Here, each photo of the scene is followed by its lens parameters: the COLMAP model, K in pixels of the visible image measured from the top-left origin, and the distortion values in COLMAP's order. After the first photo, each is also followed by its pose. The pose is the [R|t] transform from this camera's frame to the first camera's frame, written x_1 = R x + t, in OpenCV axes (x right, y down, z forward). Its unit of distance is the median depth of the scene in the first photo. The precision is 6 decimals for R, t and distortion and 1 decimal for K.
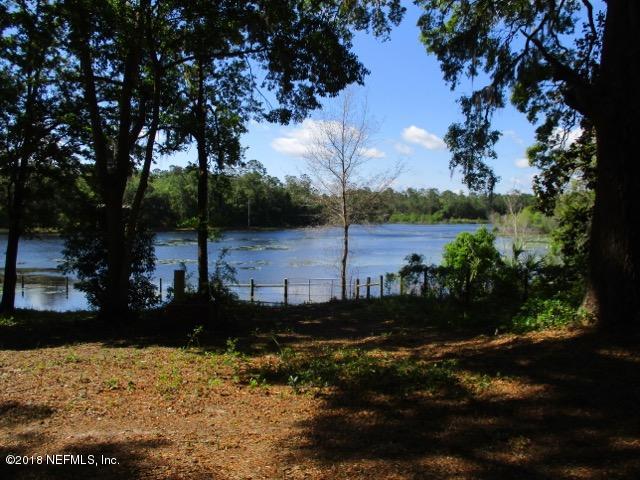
lens RADIAL K [[538.0, 0, 318.9], [0, 538.0, 239.3], [0, 0, 1]] dist [-0.018434, -0.000007]
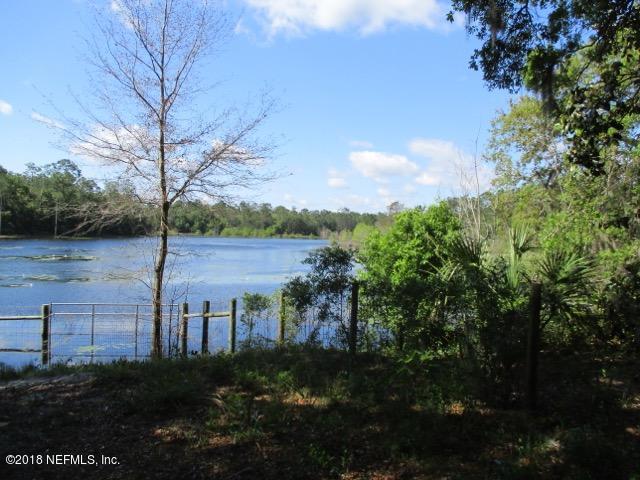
lens RADIAL K [[538.0, 0, 322.4], [0, 538.0, 234.8], [0, 0, 1]] dist [-0.018434, -0.000007]
pose [[0.949378, 0.025161, 0.313127, 0.030068], [-0.013226, 0.999105, -0.040181, 0.022458], [-0.313858, 0.034006, 0.948861, 0.418055]]
